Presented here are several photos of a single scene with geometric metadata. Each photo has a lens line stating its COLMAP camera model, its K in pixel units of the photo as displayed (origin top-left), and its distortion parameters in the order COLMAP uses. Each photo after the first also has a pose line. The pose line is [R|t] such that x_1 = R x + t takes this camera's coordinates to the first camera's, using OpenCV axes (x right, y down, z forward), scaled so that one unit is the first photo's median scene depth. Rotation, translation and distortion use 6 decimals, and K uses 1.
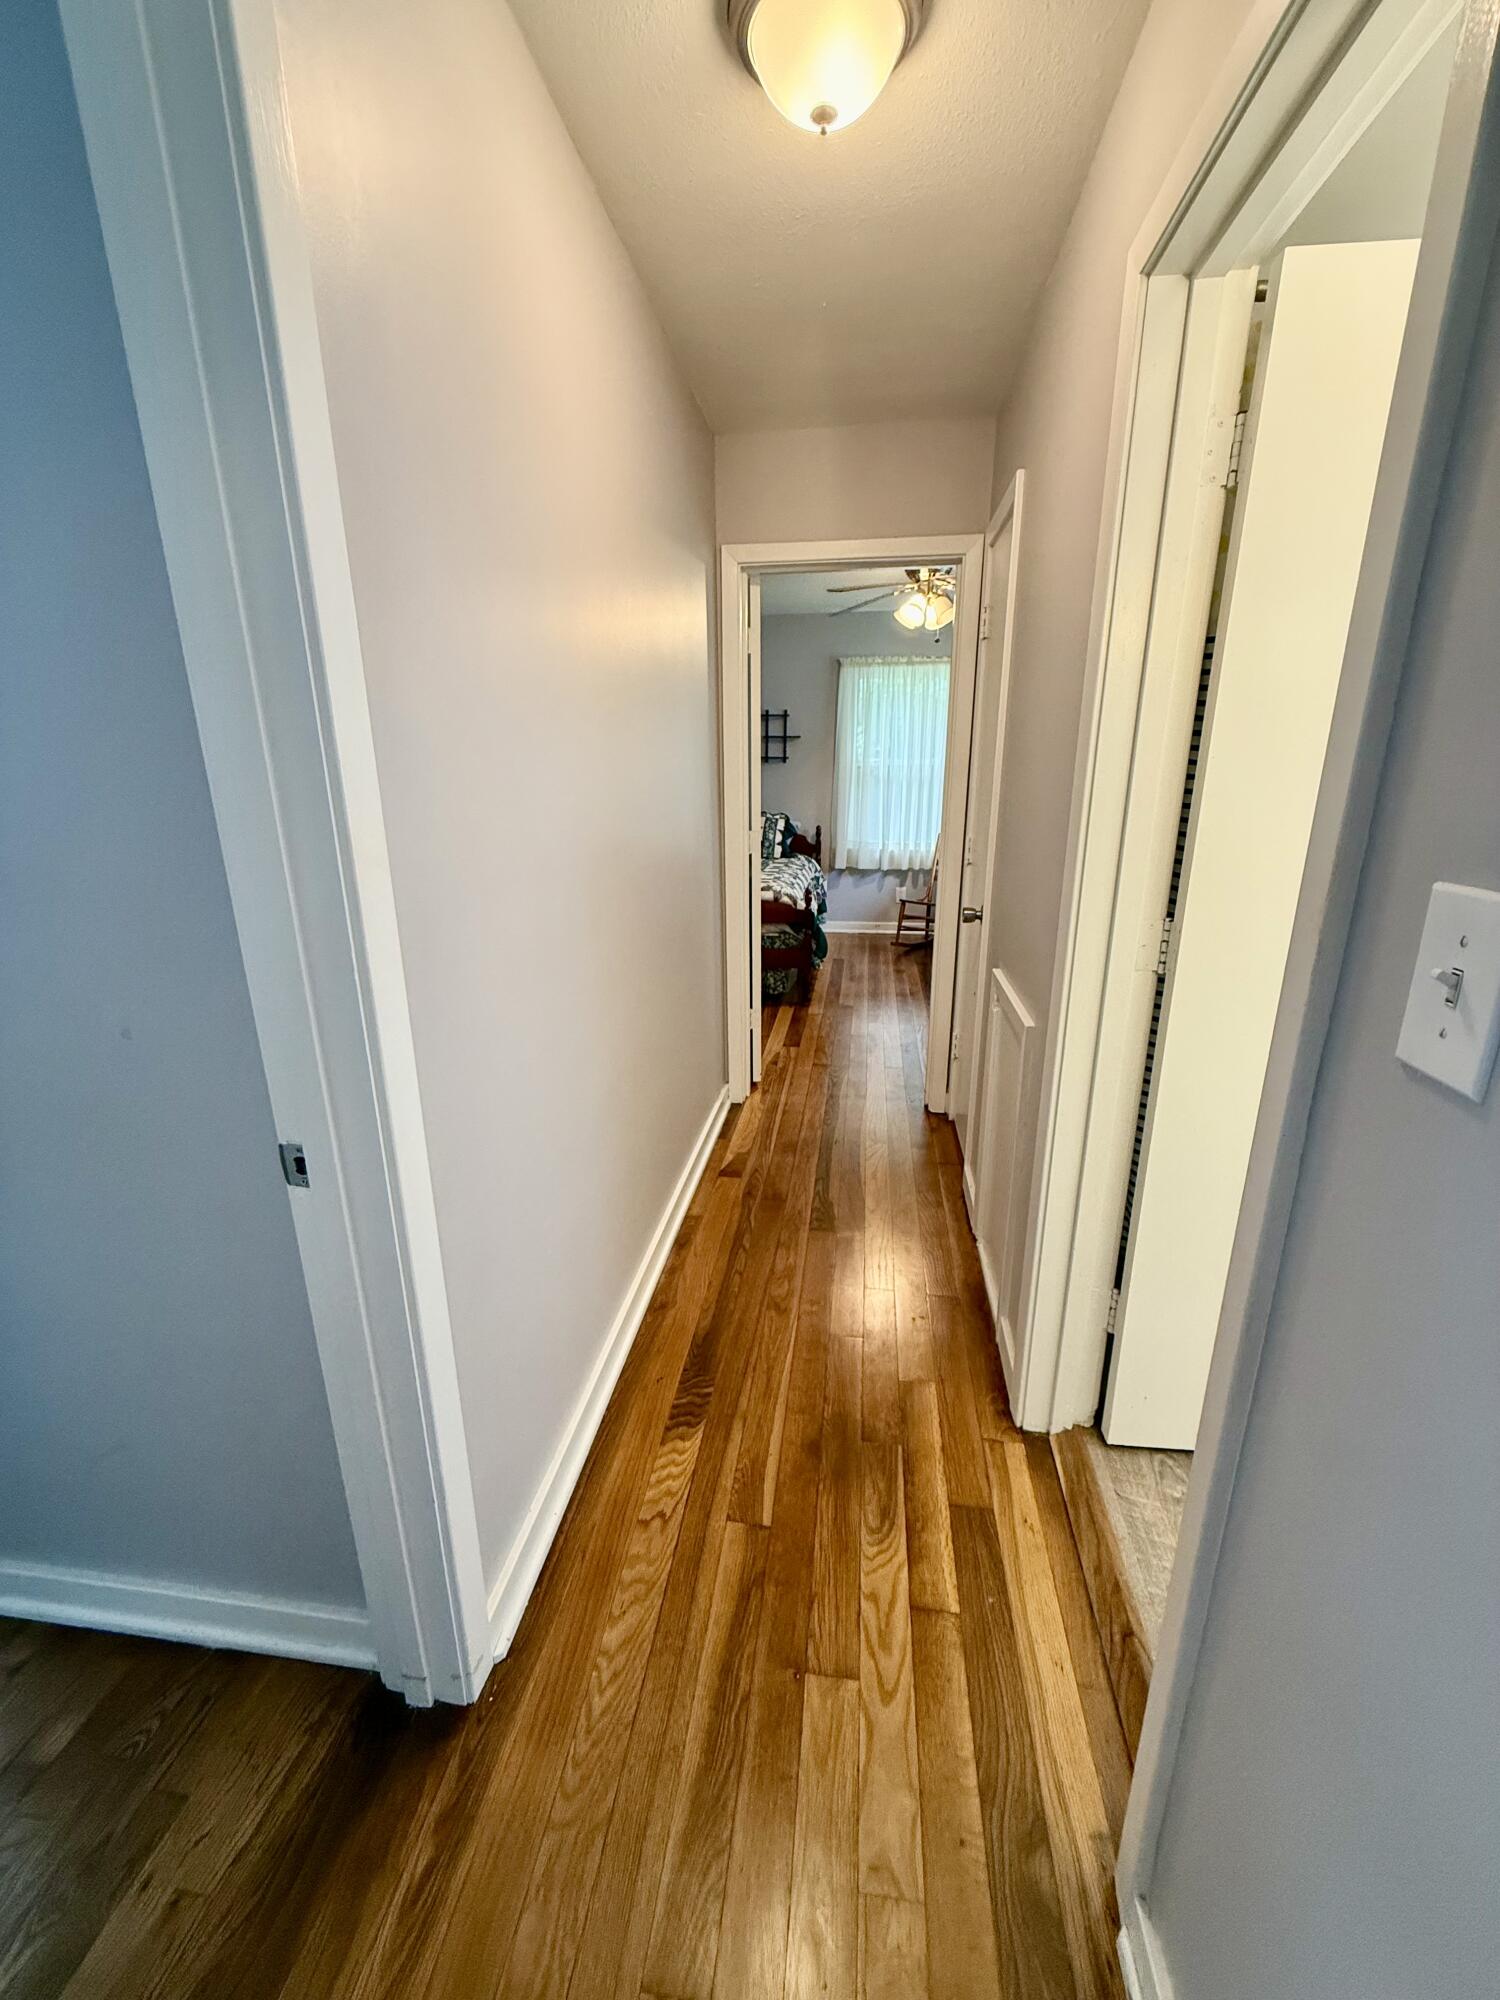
lens RADIAL K [[797.6, 0, 750.0], [0, 797.6, 1000.0], [0, 0, 1]] dist [-0.000206, -0.000356]
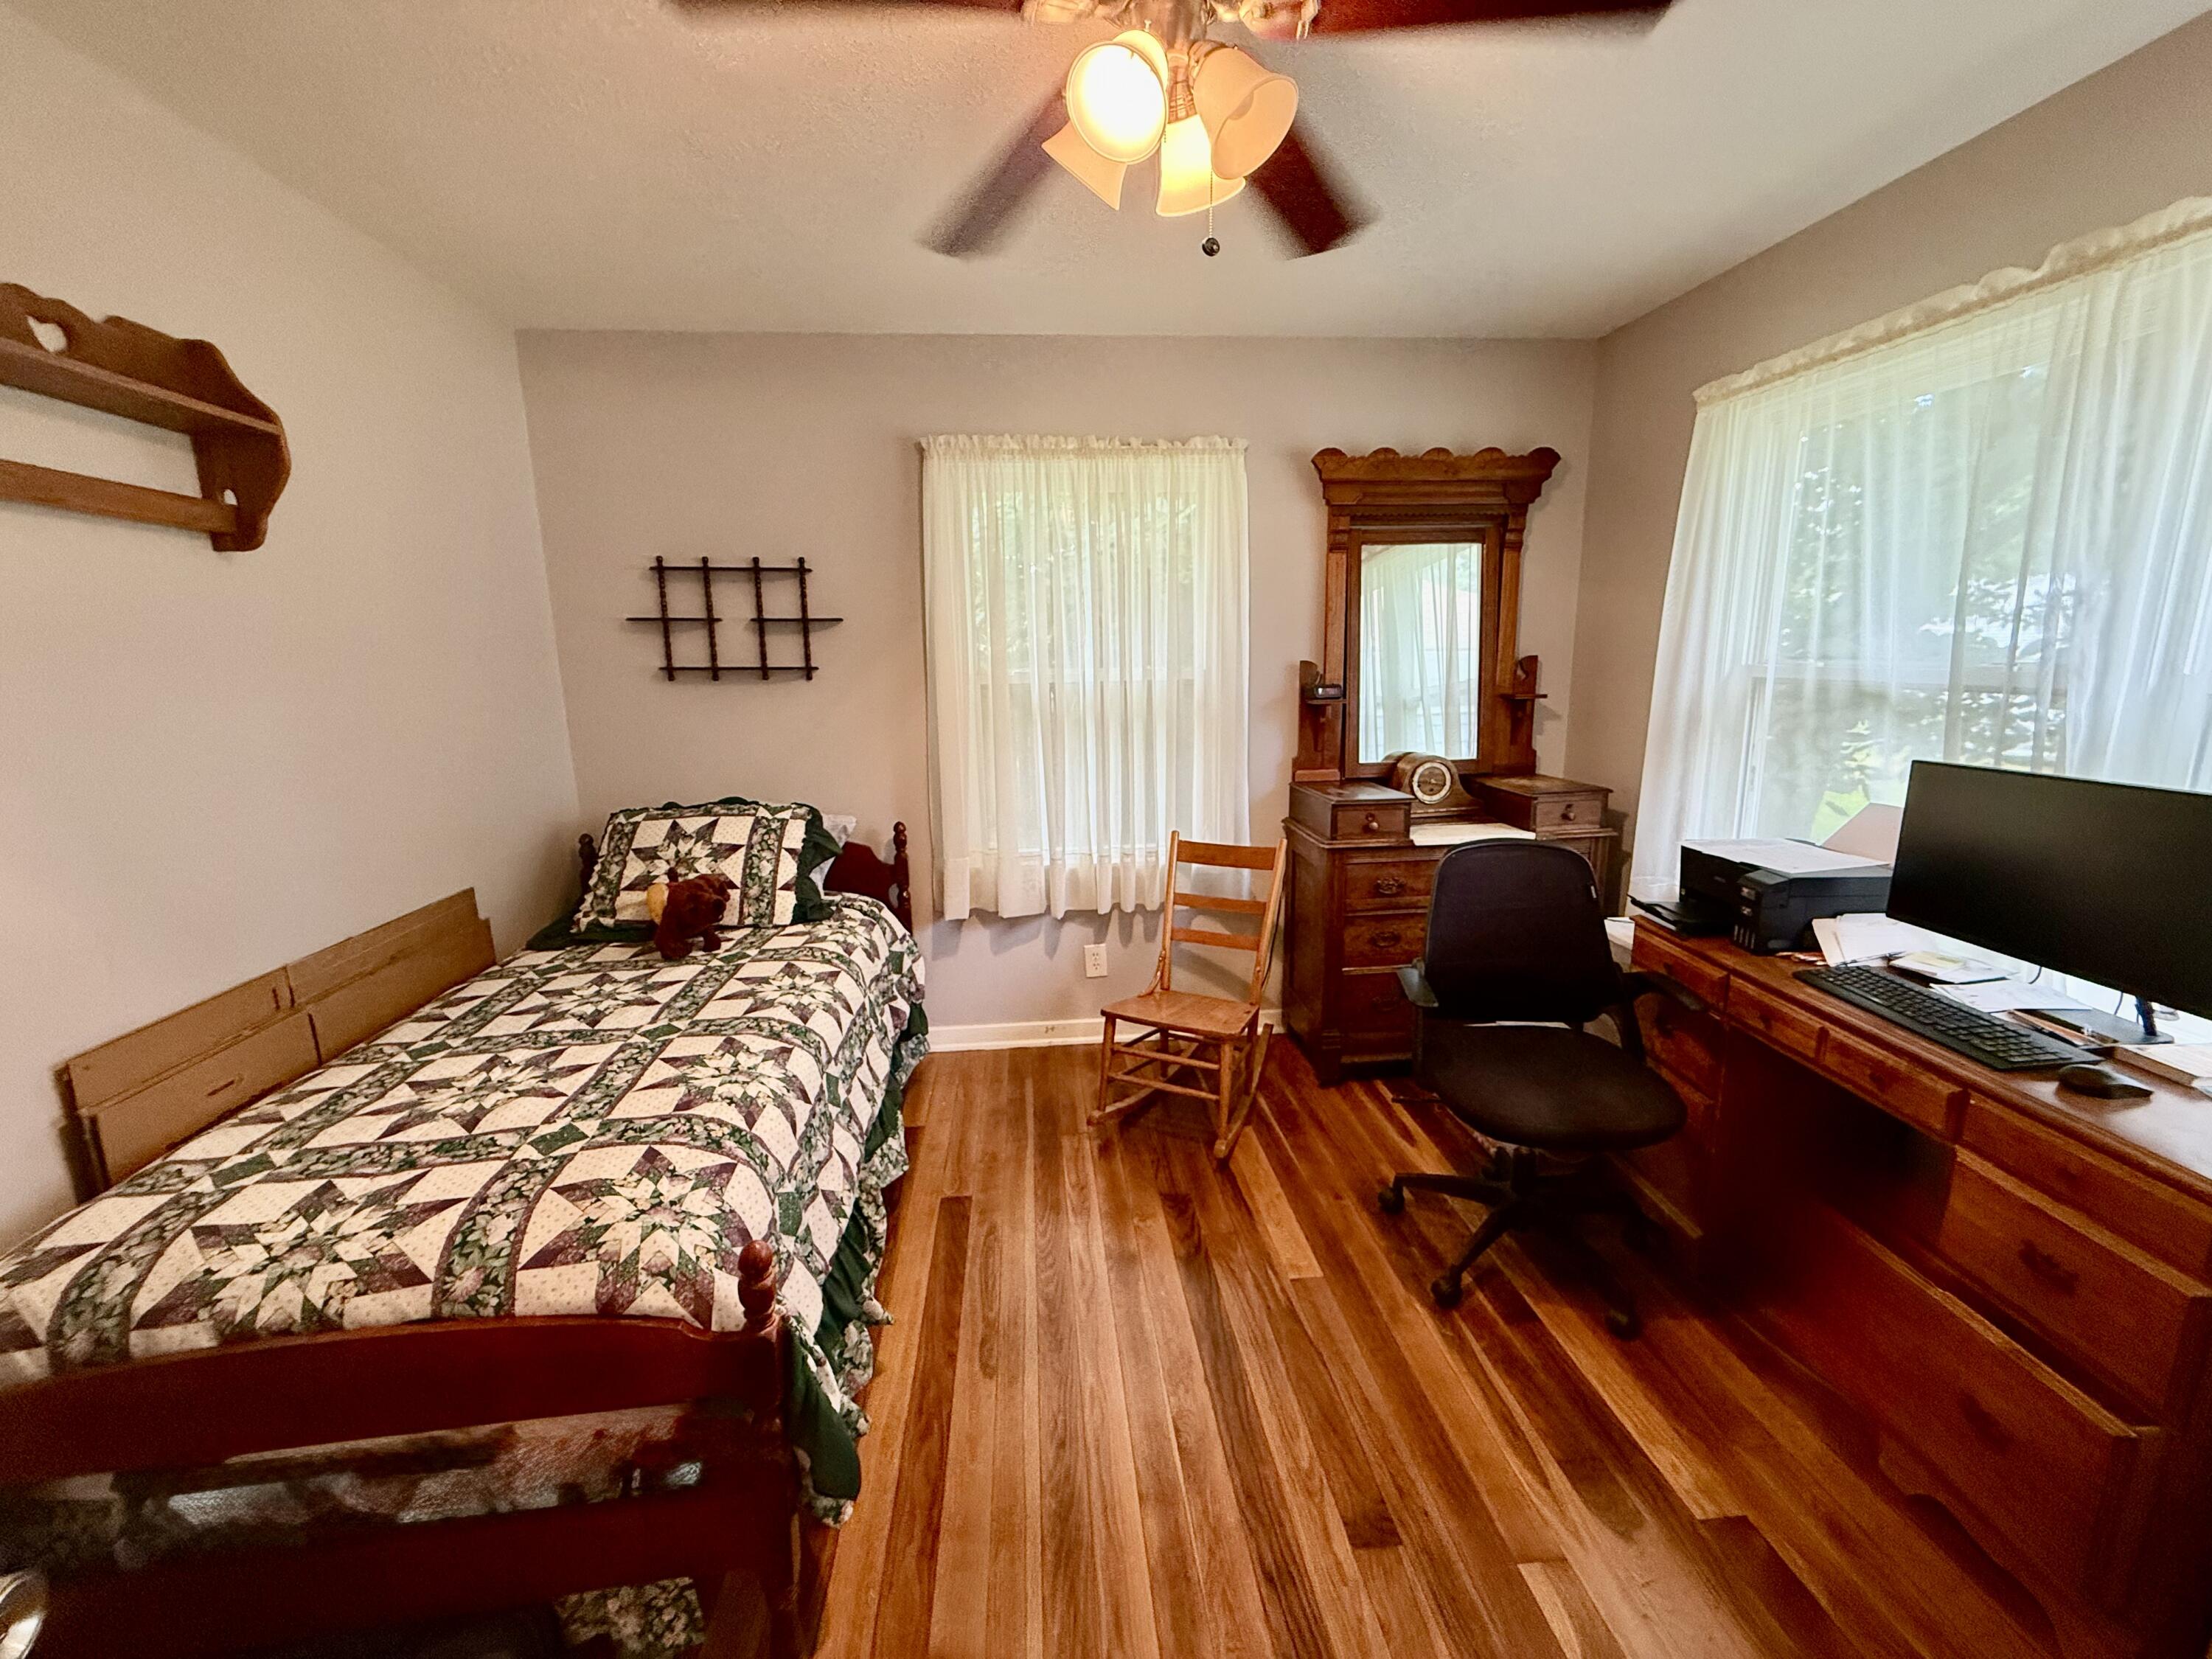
lens RADIAL K [[882.1, 0, 1103.4], [0, 882.1, 822.7], [0, 0, 1]] dist [-0.000206, -0.000356]
pose [[0.973726, -0.053848, 0.221263, 0.088676], [0.076425, 0.992561, -0.094774, -0.166893], [-0.214514, 0.109194, 0.970598, 0.523511]]
